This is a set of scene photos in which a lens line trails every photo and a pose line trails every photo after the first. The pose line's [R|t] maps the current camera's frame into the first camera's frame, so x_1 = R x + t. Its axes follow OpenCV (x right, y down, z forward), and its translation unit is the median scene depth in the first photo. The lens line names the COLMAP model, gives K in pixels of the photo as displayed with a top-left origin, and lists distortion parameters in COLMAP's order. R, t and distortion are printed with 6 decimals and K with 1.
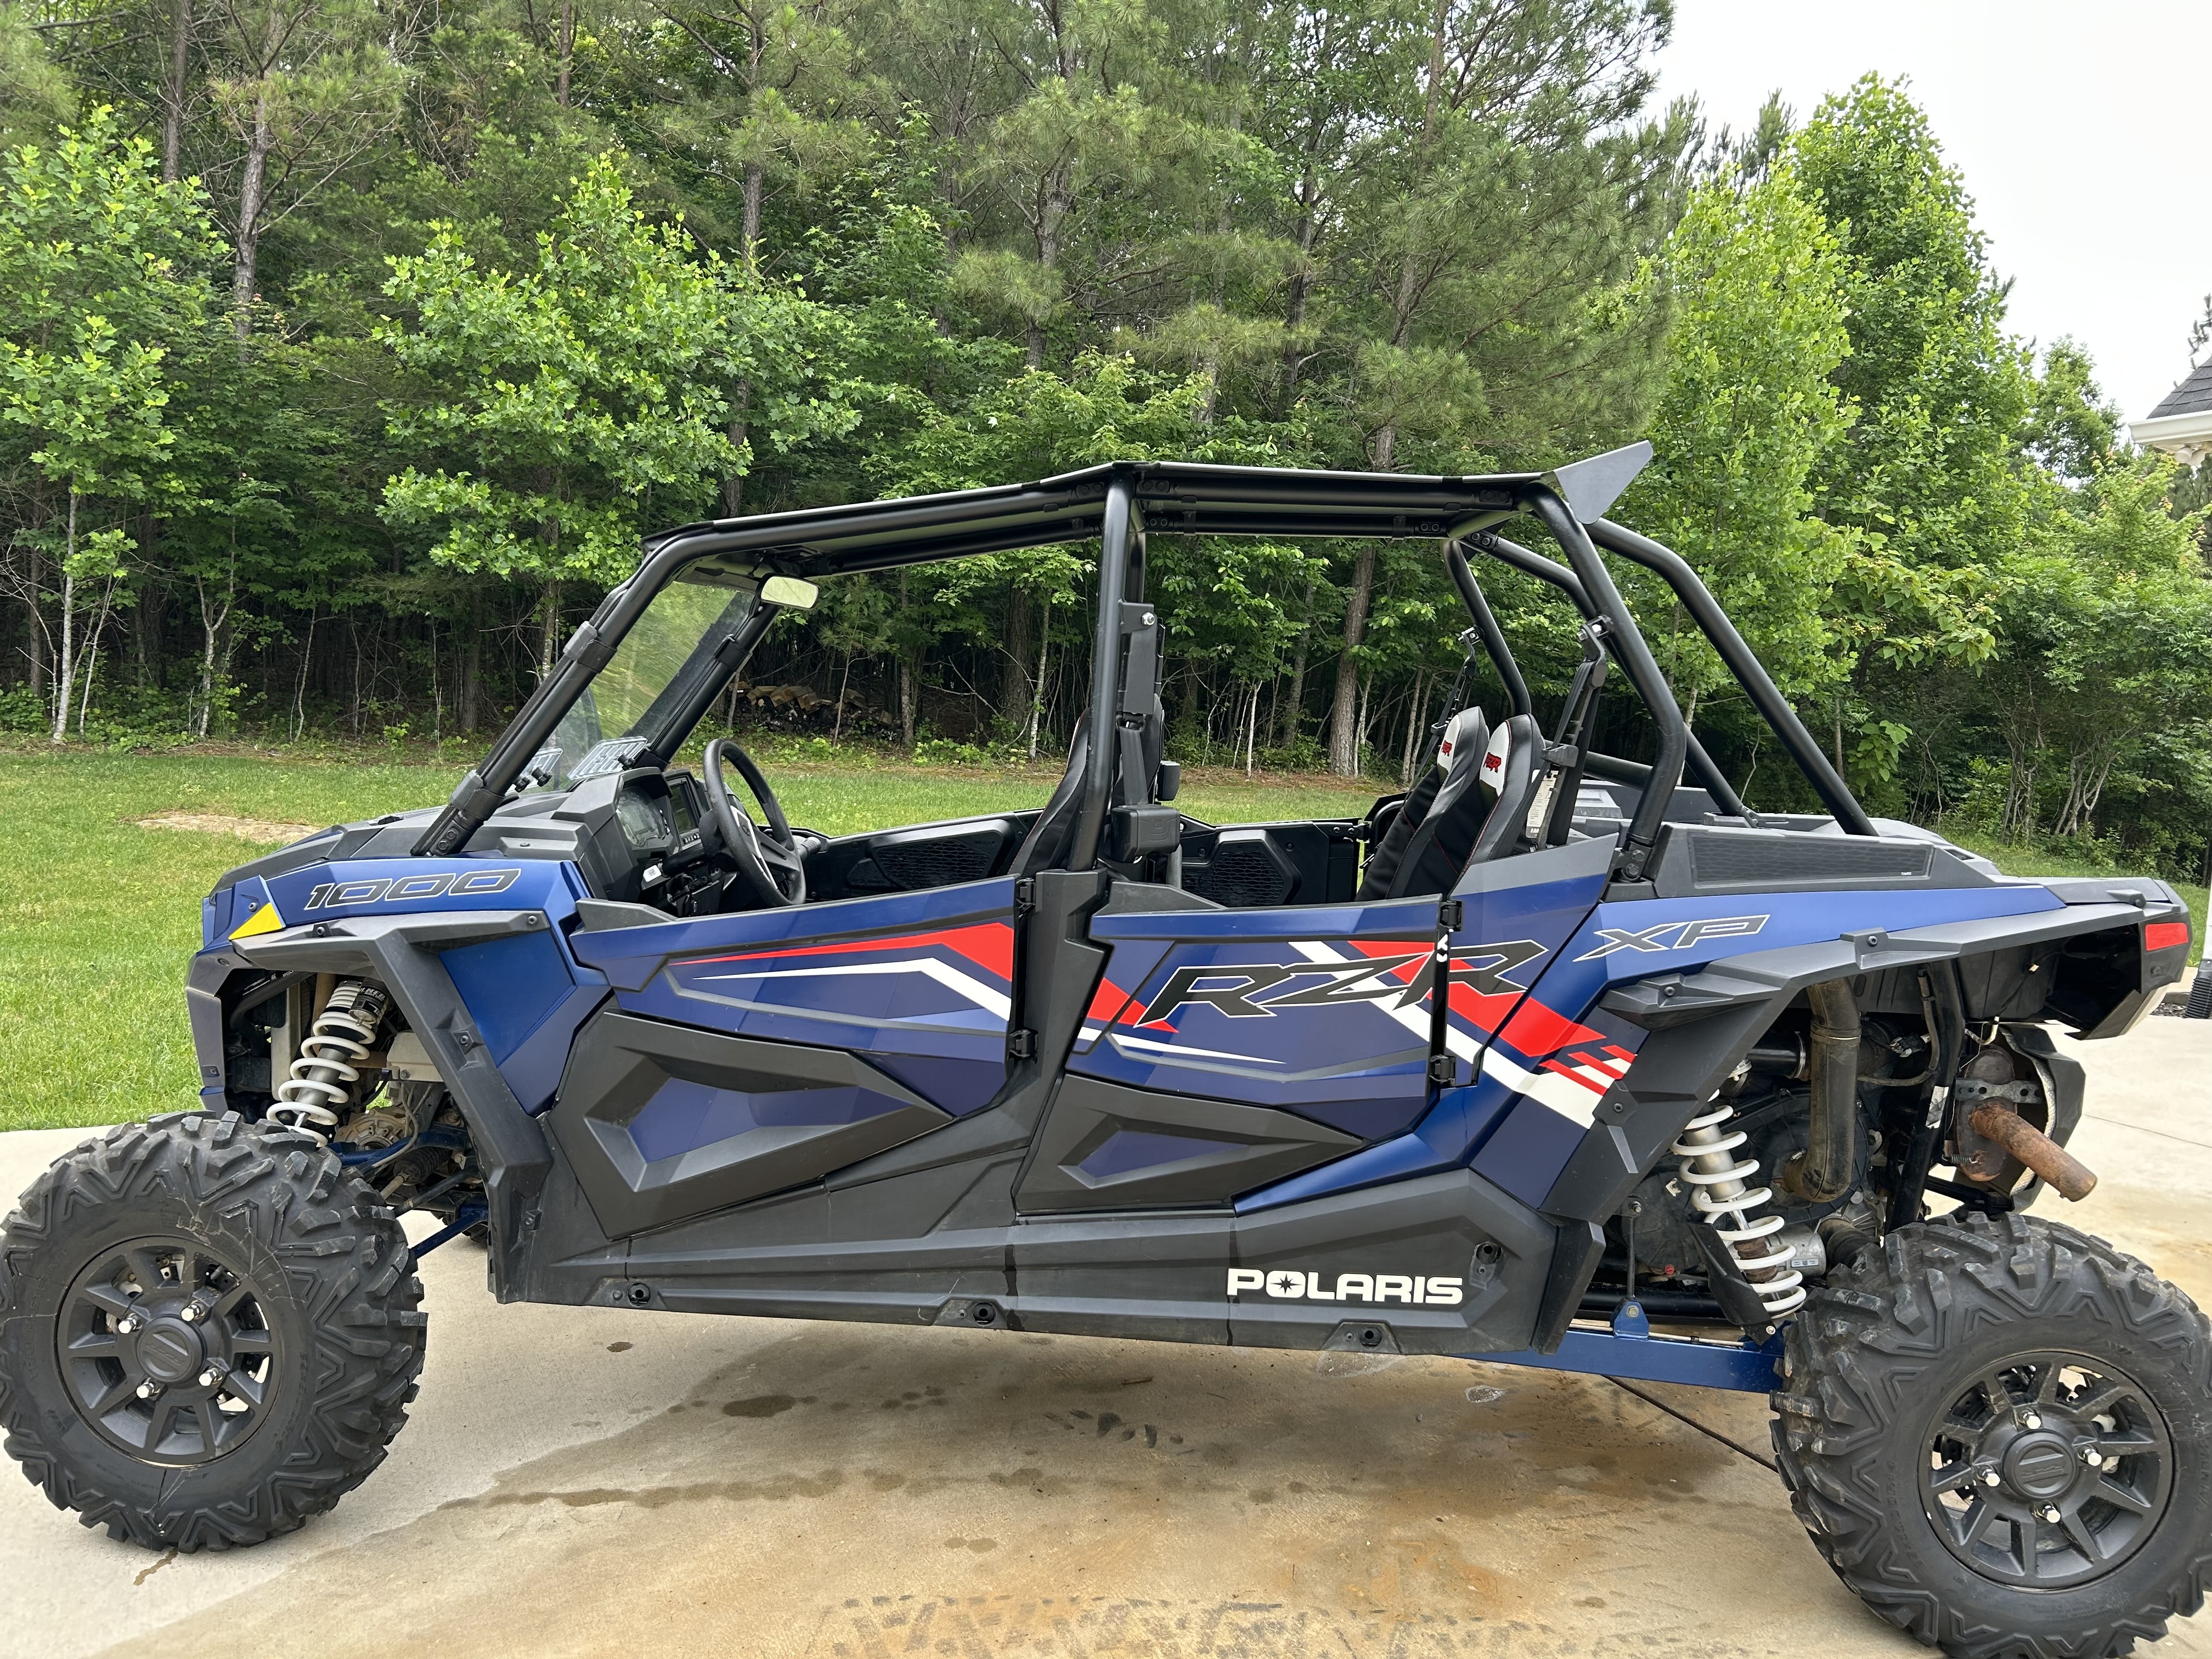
lens RADIAL K [[1714.8, 0, 1103.1], [0, 1714.8, 835.5], [0, 0, 1]] dist [0.055560, -0.070671]
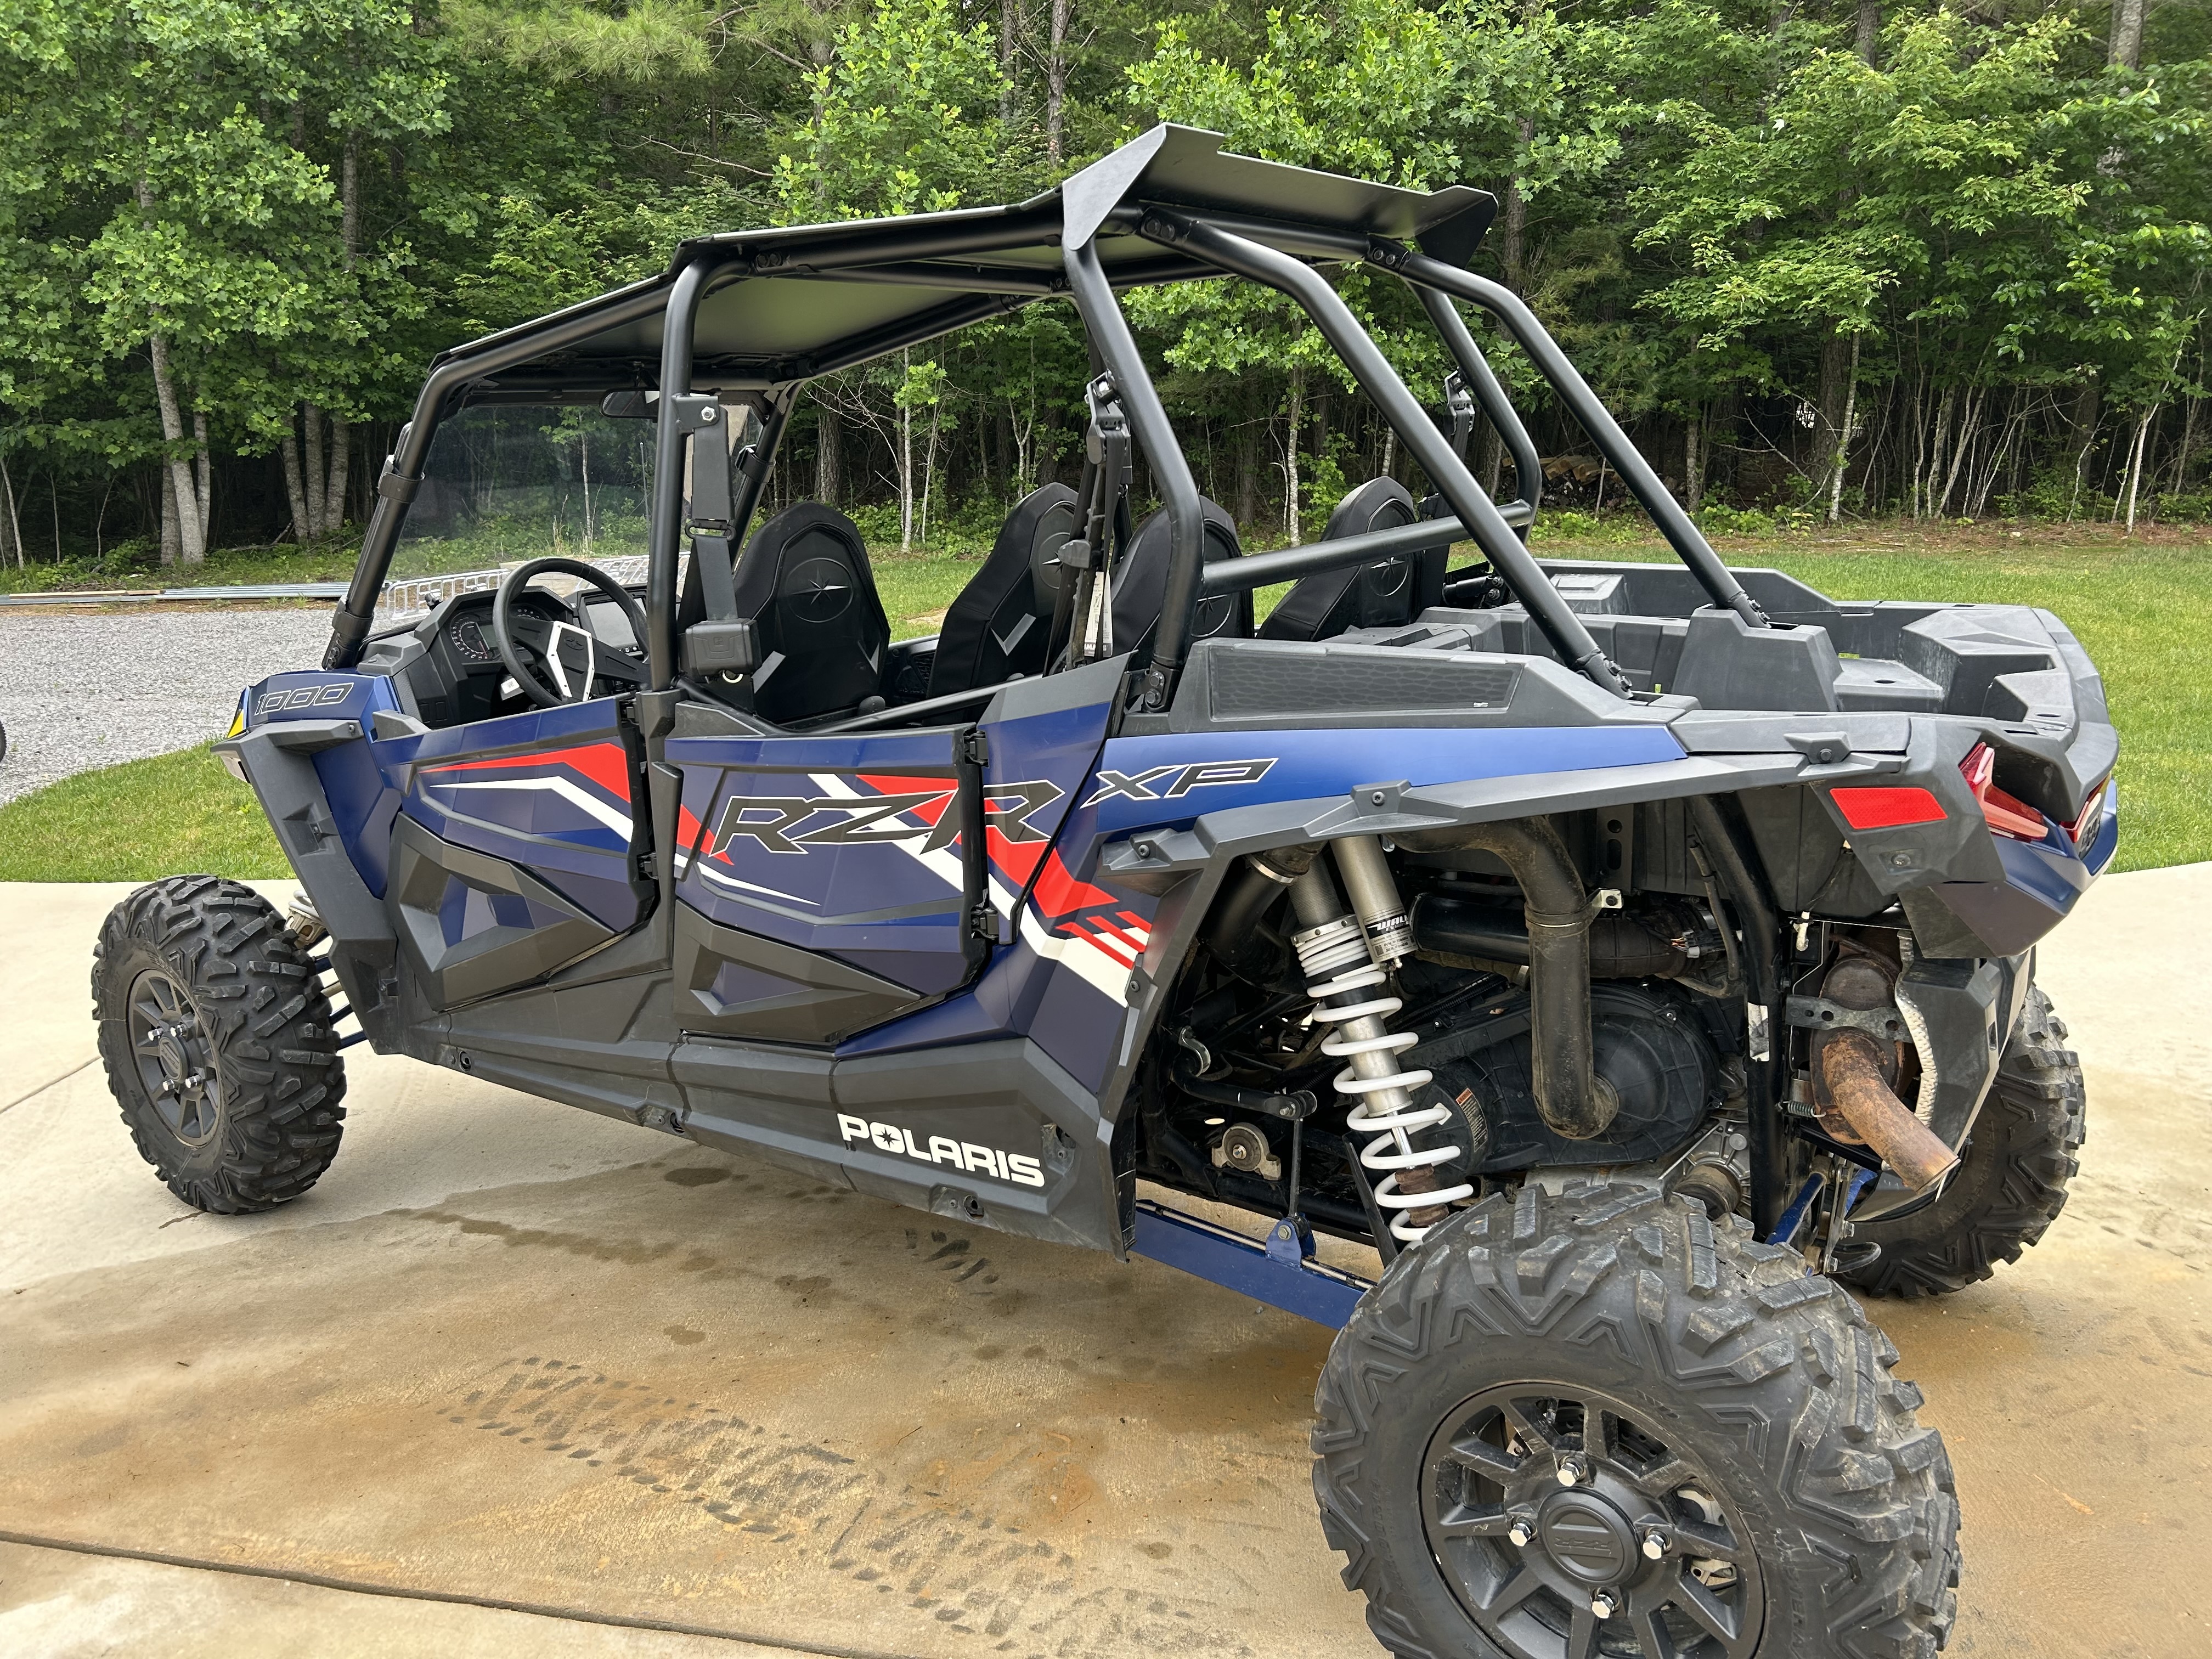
lens RADIAL K [[1714.8, 0, 1118.7], [0, 1714.8, 836.0], [0, 0, 1]] dist [0.055560, -0.070671]
pose [[0.838153, 0.053809, -0.542774, 0.640524], [0.017088, 0.992043, 0.124736, -0.013493], [0.545167, -0.113822, 0.830564, 0.285740]]
